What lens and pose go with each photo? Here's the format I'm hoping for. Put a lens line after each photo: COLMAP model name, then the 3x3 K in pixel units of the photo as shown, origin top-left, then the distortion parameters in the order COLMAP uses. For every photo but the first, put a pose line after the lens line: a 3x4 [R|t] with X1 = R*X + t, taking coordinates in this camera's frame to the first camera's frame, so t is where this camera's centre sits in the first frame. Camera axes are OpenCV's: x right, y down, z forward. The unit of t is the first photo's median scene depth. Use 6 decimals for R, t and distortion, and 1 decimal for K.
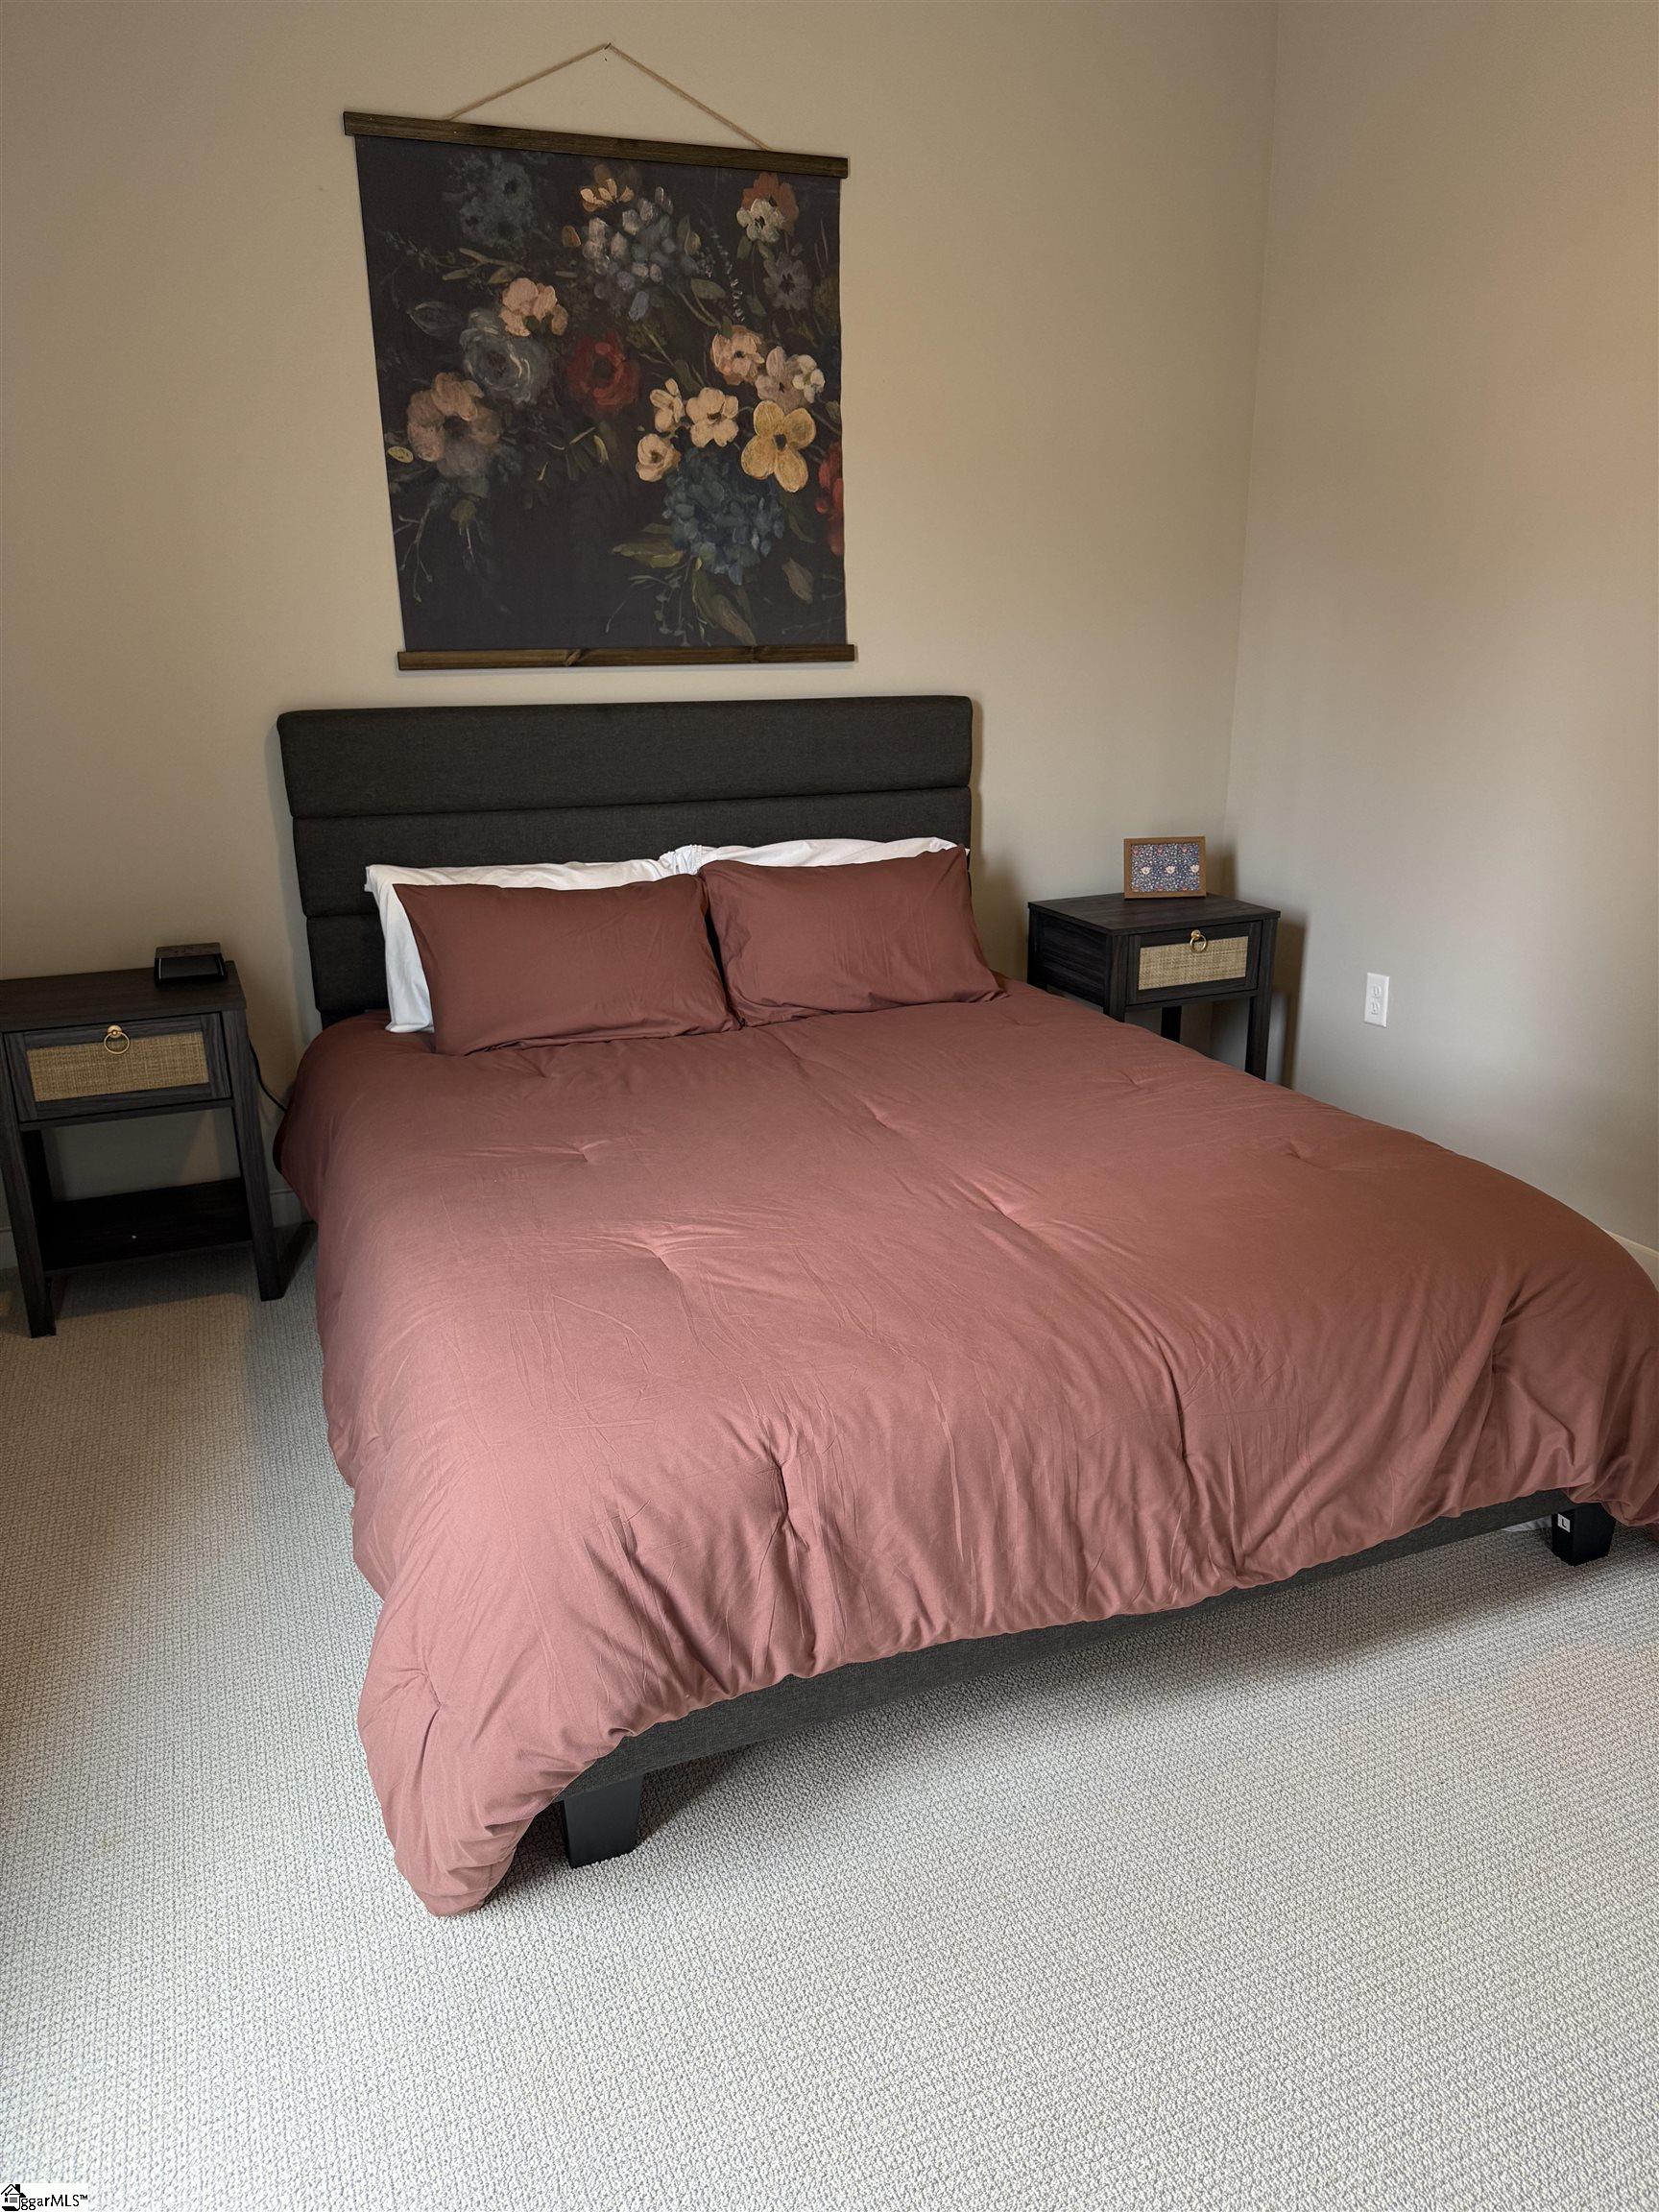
lens RADIAL K [[1553.2, 0, 838.9], [0, 1553.2, 1111.3], [0, 0, 1]] dist [0.032209, -0.052073]
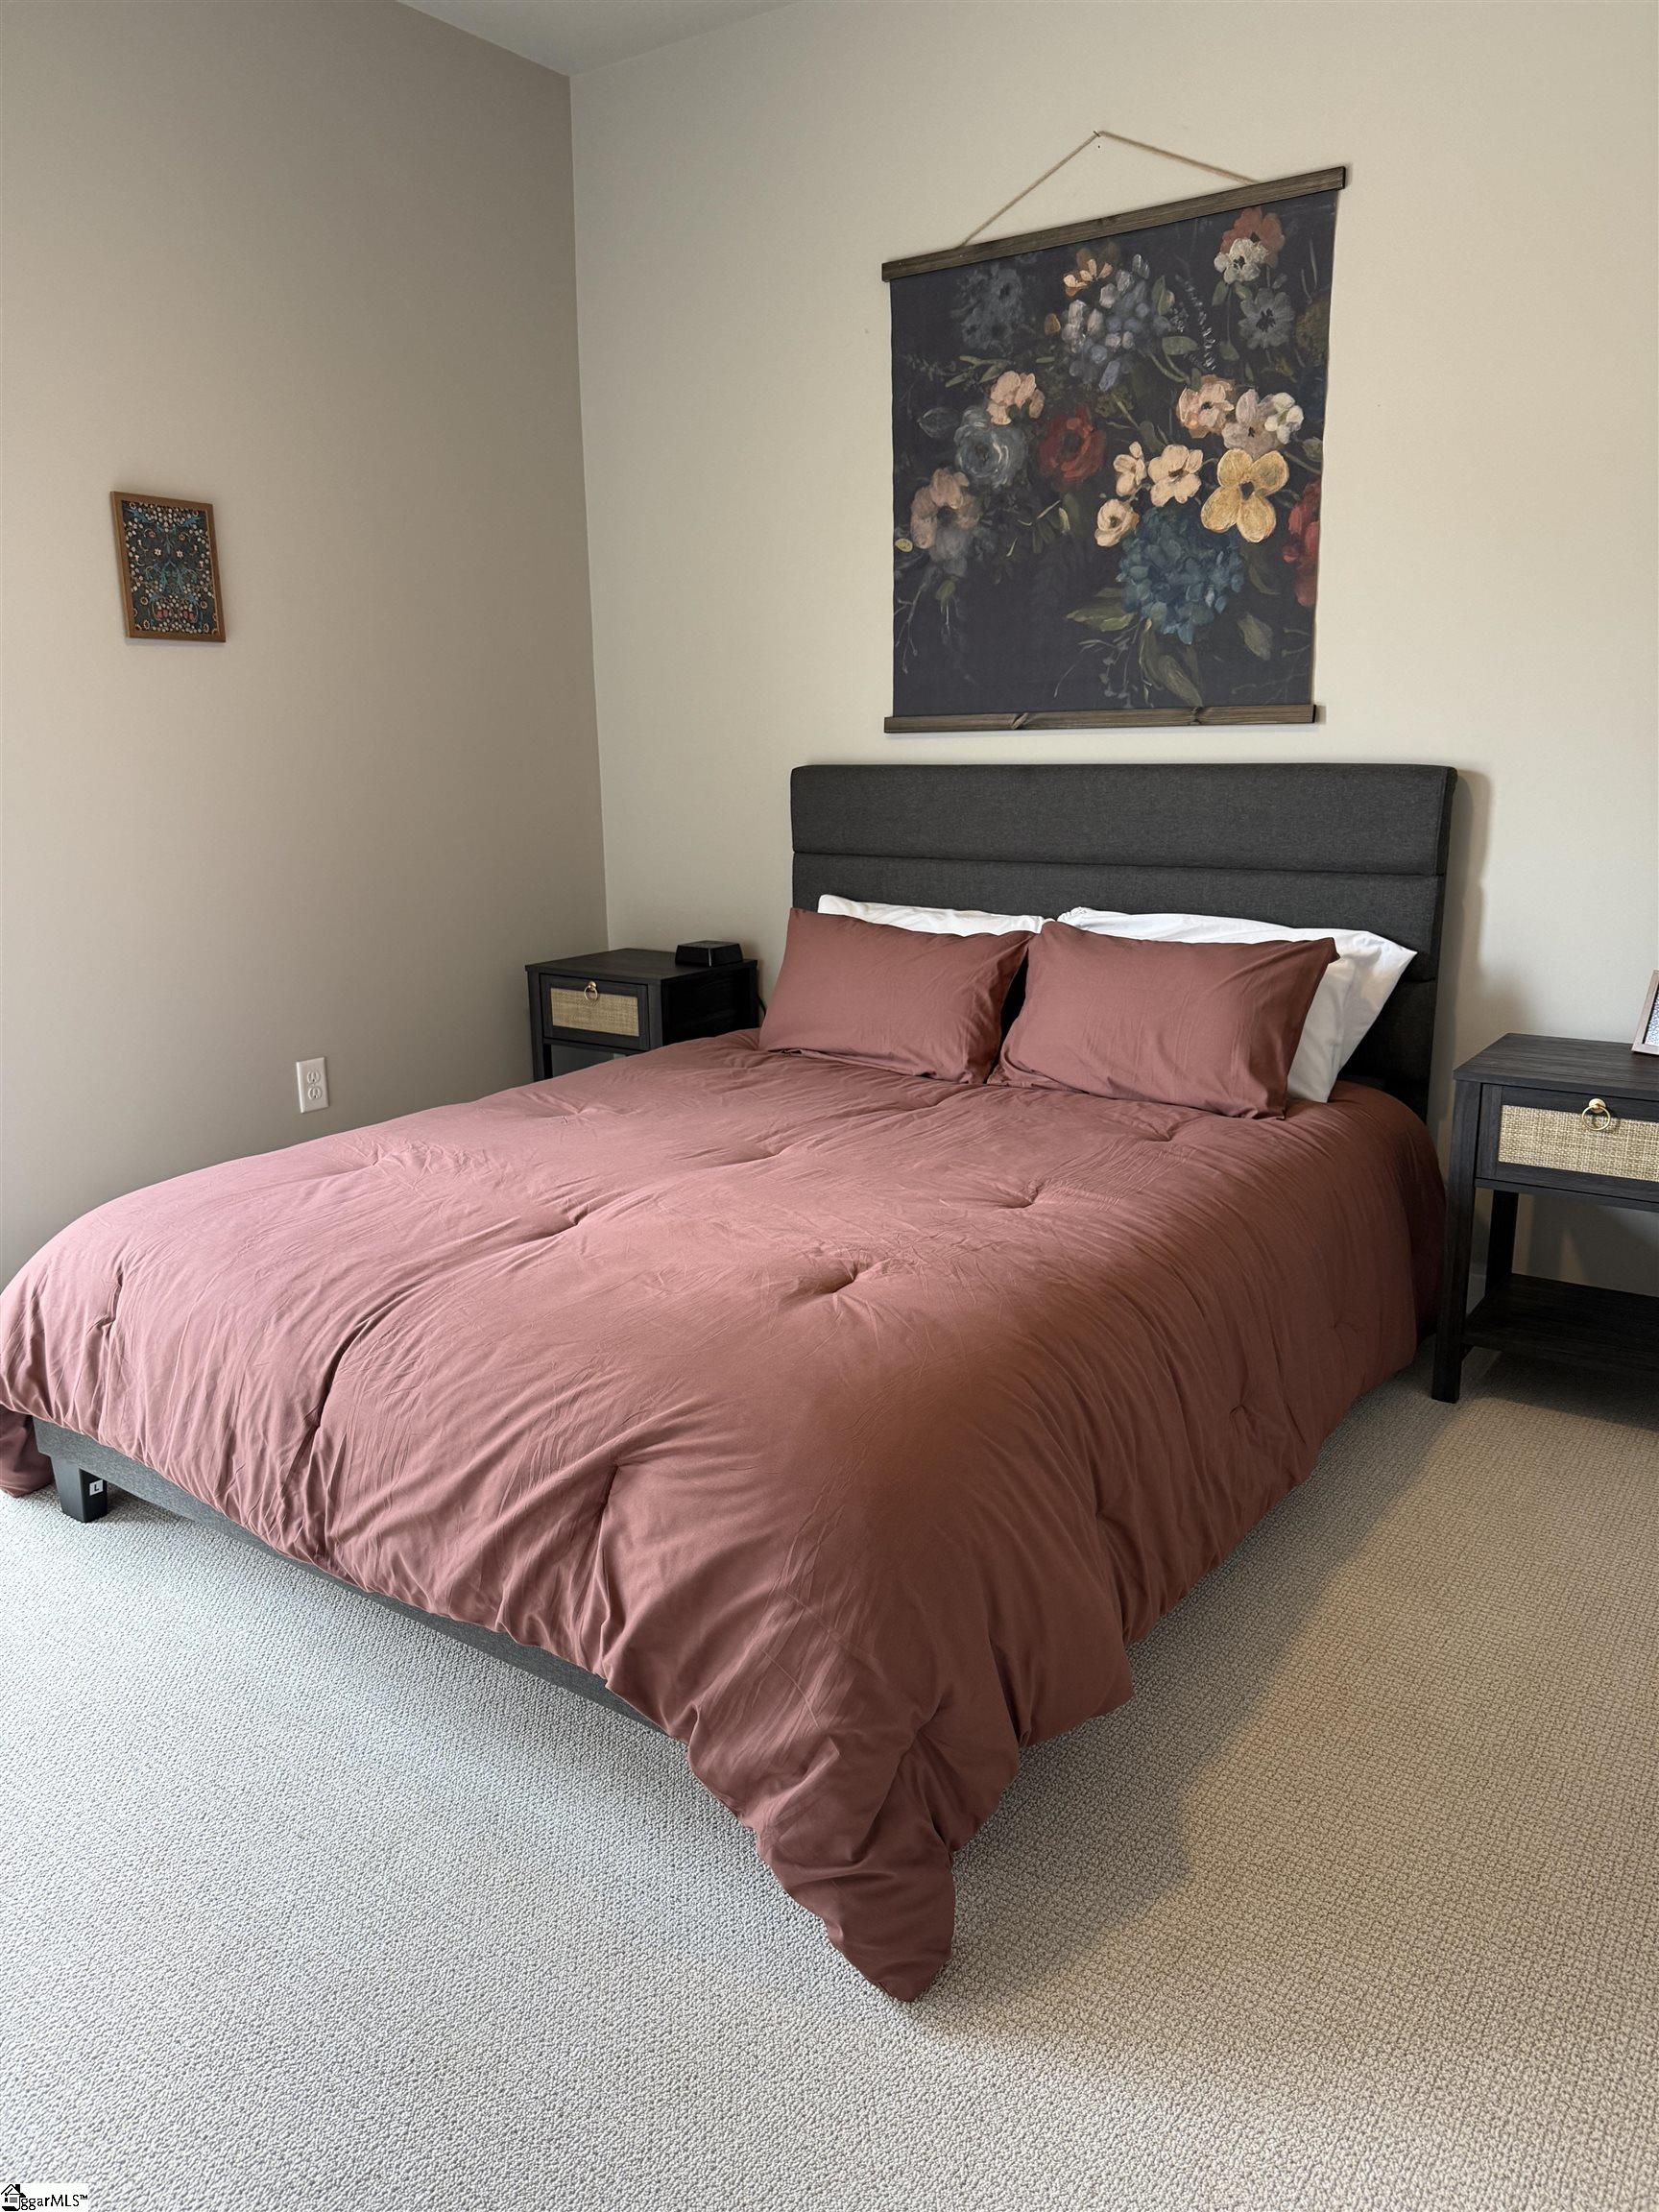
lens RADIAL K [[1553.2, 0, 821.7], [0, 1553.2, 1114.2], [0, 0, 1]] dist [0.032209, -0.052073]
pose [[0.552309, 0.205123, -0.808010, 0.675131], [-0.247720, 0.965857, 0.075867, -0.083615], [0.795984, 0.158258, 0.584264, 0.332326]]
